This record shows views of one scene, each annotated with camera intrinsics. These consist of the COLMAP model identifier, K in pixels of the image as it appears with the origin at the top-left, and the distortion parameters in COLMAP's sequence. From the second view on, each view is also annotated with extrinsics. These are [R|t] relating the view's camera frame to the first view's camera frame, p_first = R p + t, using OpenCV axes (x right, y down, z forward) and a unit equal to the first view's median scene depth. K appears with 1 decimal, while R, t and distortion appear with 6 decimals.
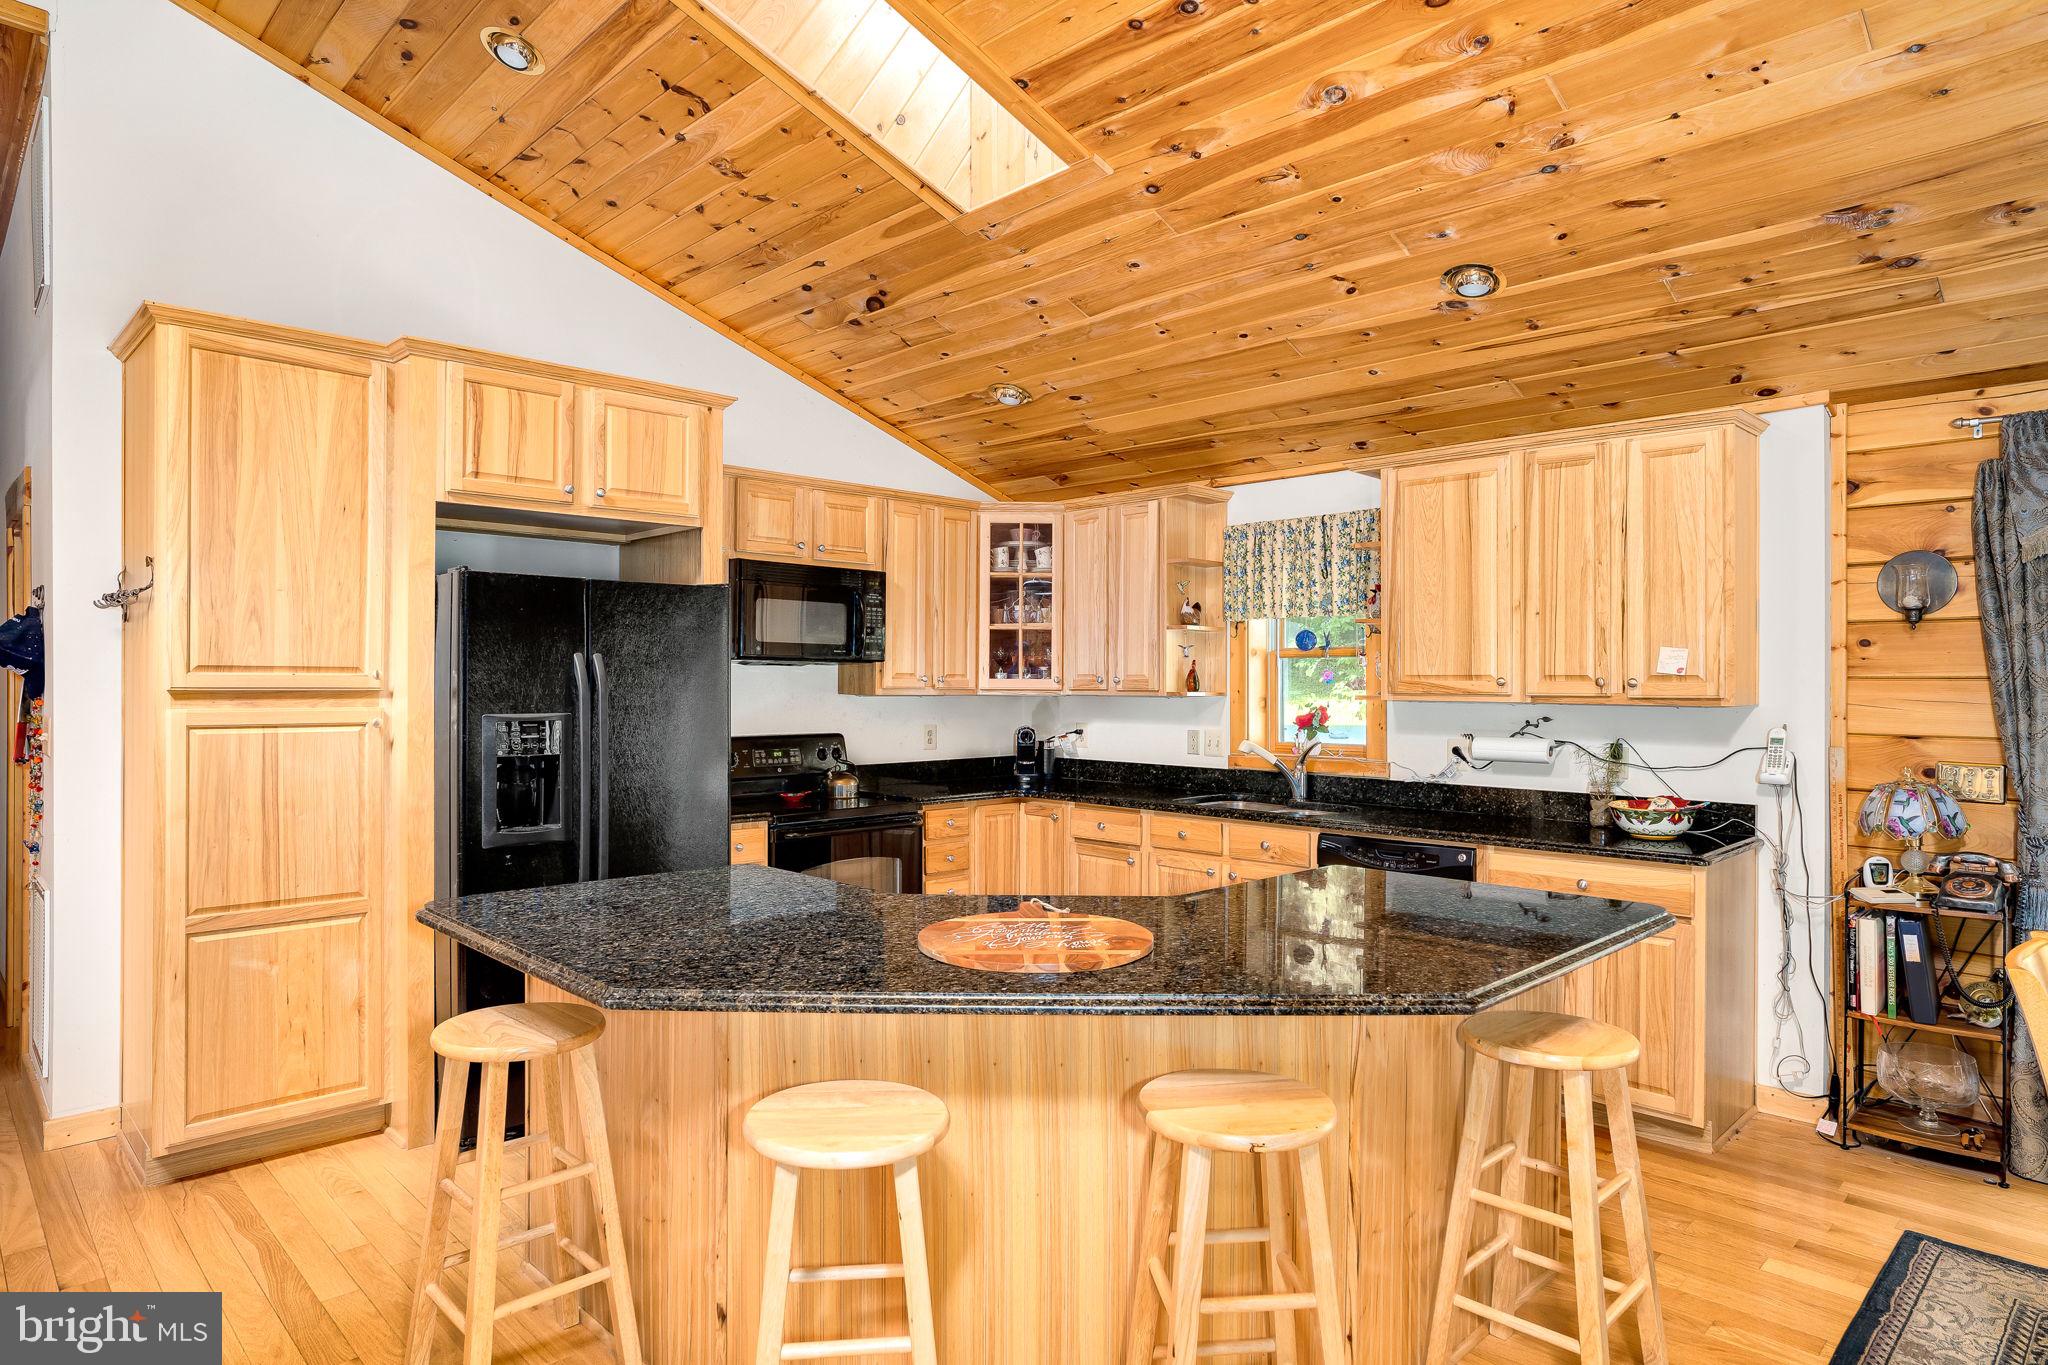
lens RADIAL K [[1191.1, 0, 1036.4], [0, 1191.1, 676.6], [0, 0, 1]] dist [-0.037256, 0.036906]
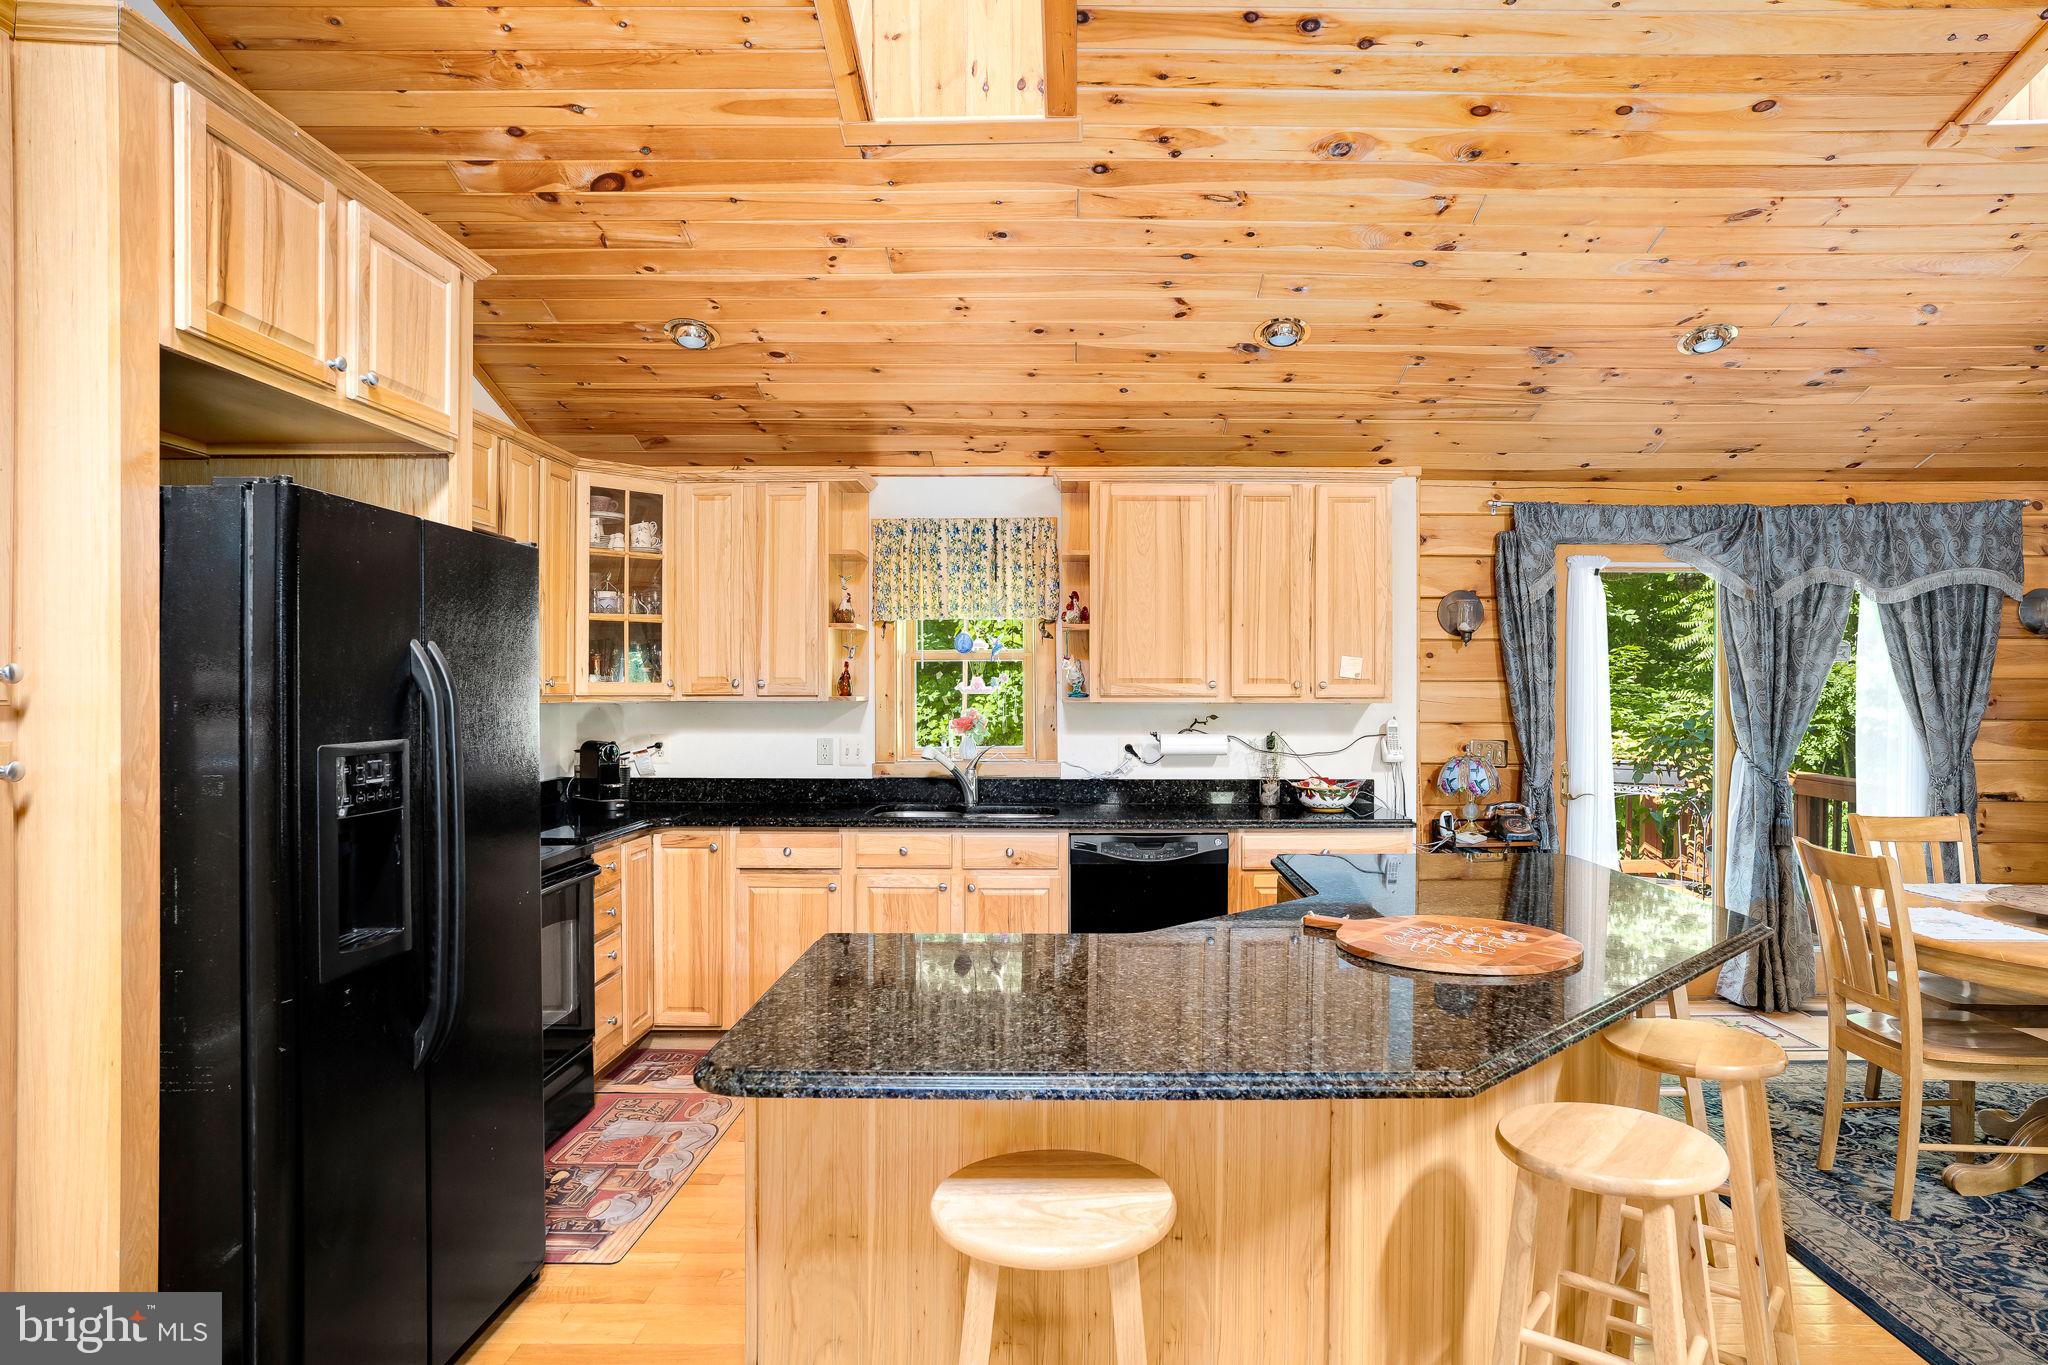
lens RADIAL K [[1191.1, 0, 1085.5], [0, 1191.1, 687.4], [0, 0, 1]] dist [-0.037256, 0.036906]
pose [[0.702677, -0.004318, 0.711496, -0.535672], [-0.000033, 0.999981, 0.006101, 0.000384], [-0.711509, -0.004310, 0.702664, 0.304967]]
